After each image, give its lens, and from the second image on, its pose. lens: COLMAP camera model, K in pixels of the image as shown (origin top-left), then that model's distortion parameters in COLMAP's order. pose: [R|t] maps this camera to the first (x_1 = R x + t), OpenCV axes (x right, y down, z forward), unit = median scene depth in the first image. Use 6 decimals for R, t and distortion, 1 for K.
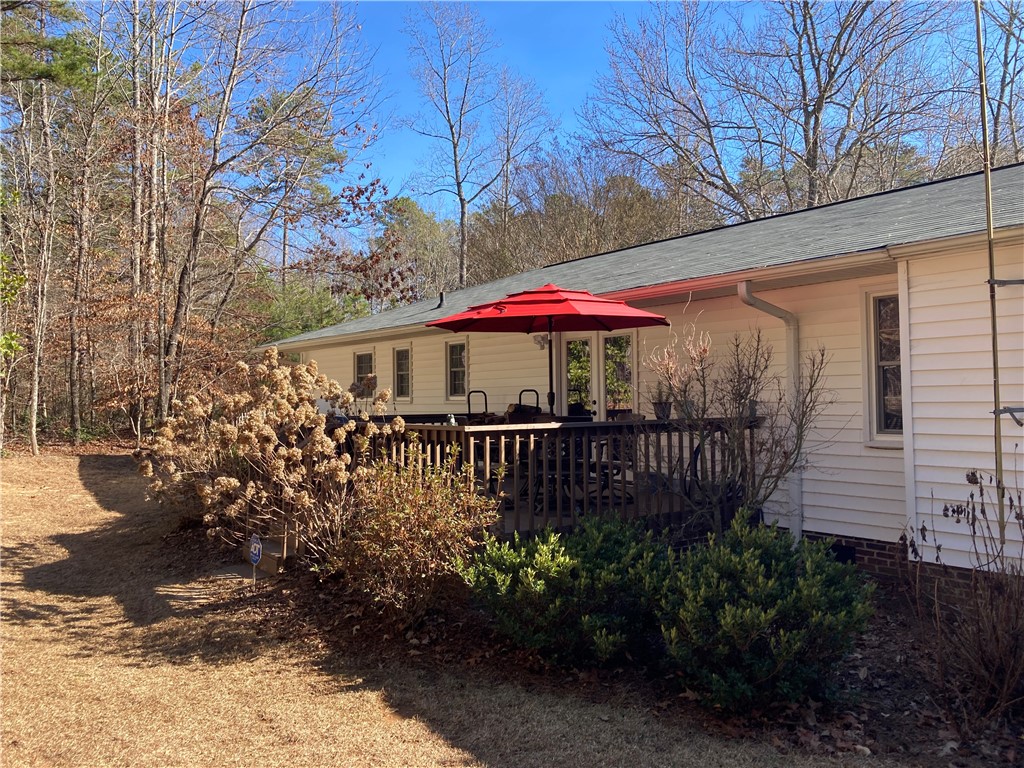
lens RADIAL K [[826.0, 0, 500.4], [0, 826.0, 378.8], [0, 0, 1]] dist [-0.001489, 0.003030]
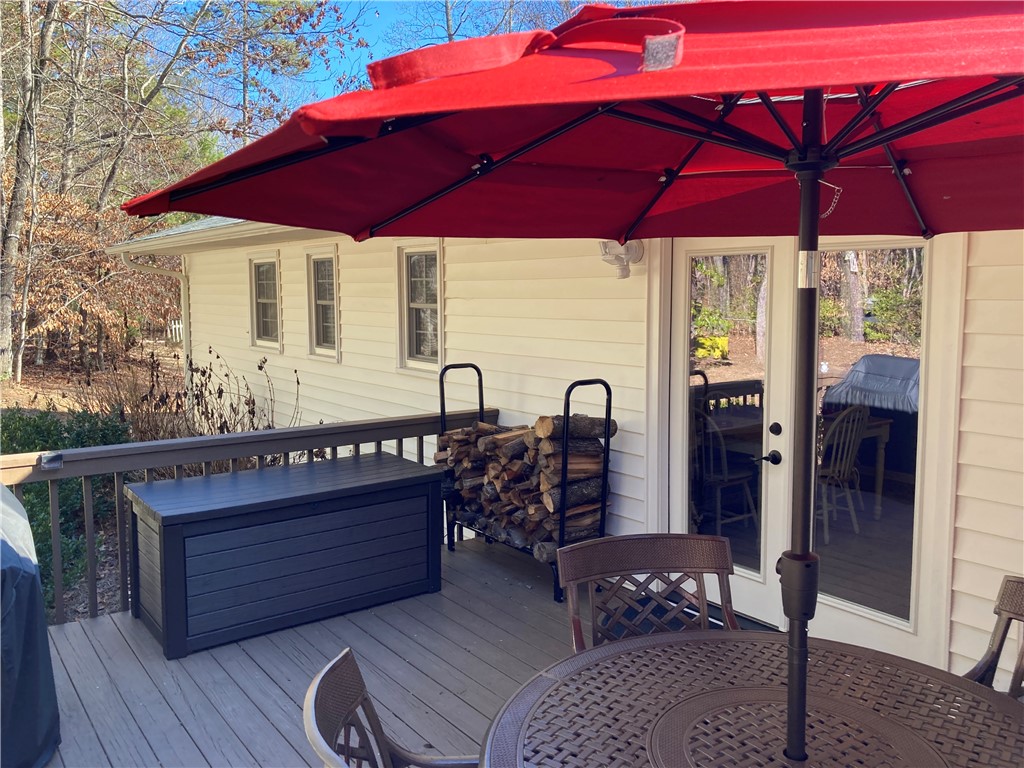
lens RADIAL K [[826.0, 0, 500.4], [0, 826.0, 378.8], [0, 0, 1]] dist [-0.001489, 0.003030]
pose [[0.999863, 0.014756, 0.007442, -0.008573], [-0.015583, 0.991746, 0.127265, -0.028423], [-0.005503, -0.127364, 0.991841, 0.476609]]
